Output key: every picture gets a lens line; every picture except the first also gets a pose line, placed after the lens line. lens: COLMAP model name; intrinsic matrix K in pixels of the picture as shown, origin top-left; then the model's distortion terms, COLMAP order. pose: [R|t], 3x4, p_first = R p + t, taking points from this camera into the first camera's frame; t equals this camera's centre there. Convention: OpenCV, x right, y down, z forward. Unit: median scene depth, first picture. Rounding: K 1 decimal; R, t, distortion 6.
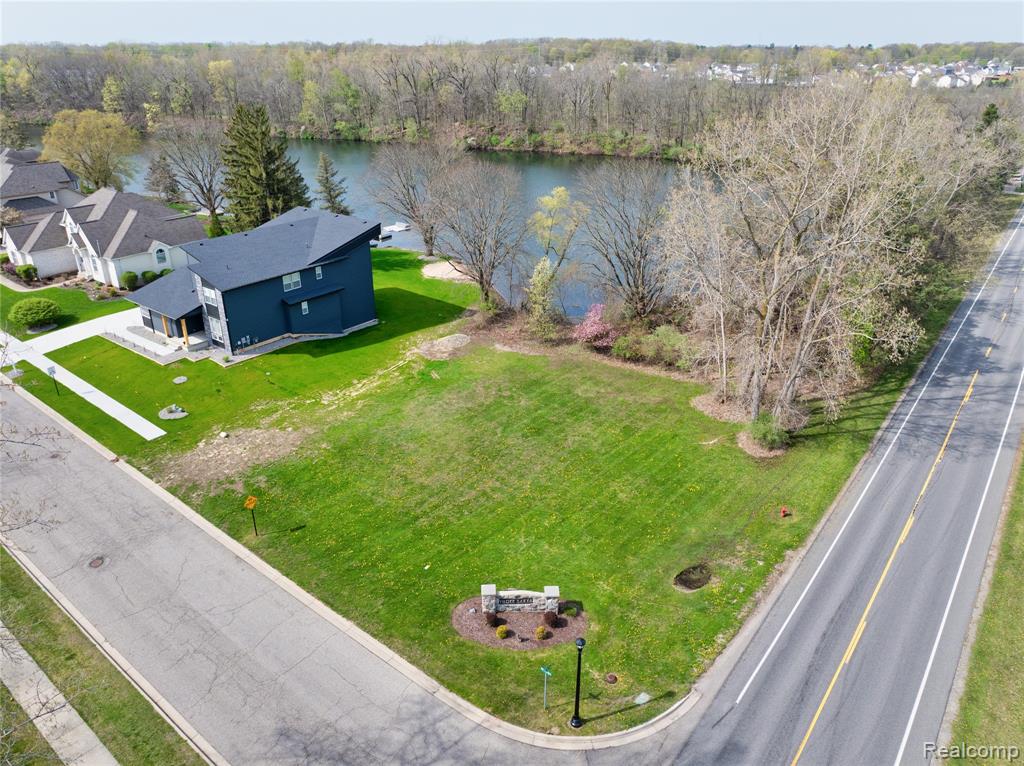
lens RADIAL K [[714.3, 0, 515.4], [0, 714.3, 387.7], [0, 0, 1]] dist [-0.038859, 0.003460]
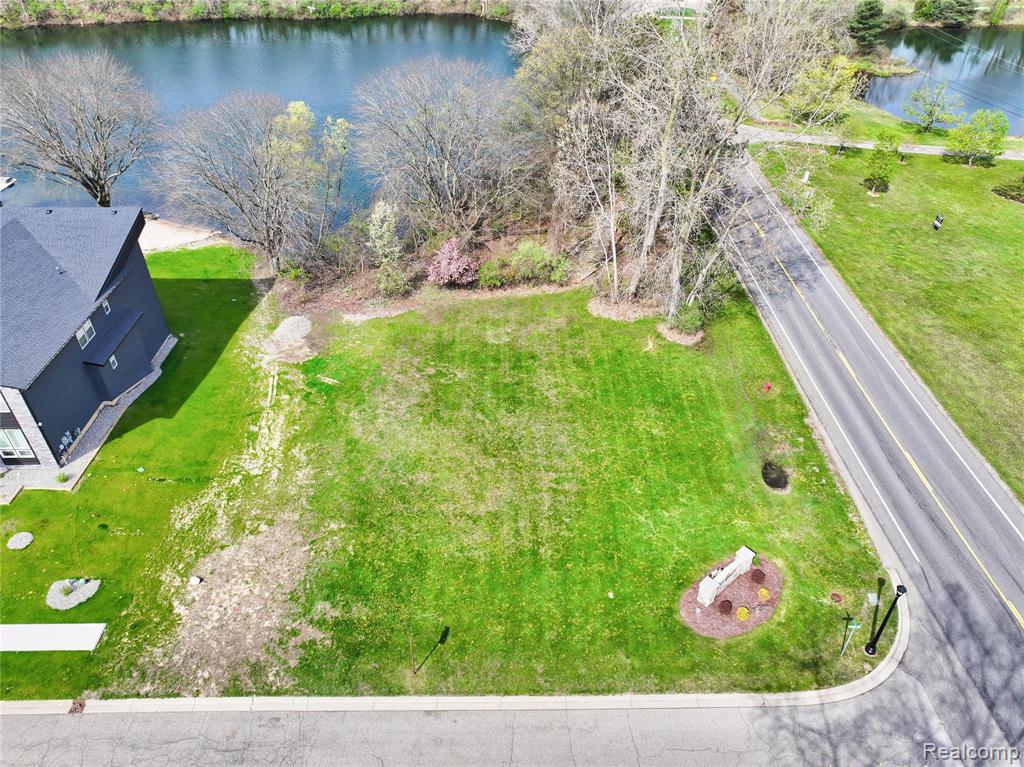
lens RADIAL K [[717.7, 0, 514.4], [0, 717.7, 382.6], [0, 0, 1]] dist [0.002122, 0.007904]
pose [[0.776901, -0.378478, 0.503169, -0.456329], [0.273430, 0.922678, 0.271849, -0.227067], [-0.567151, -0.073618, 0.820317, 0.249955]]
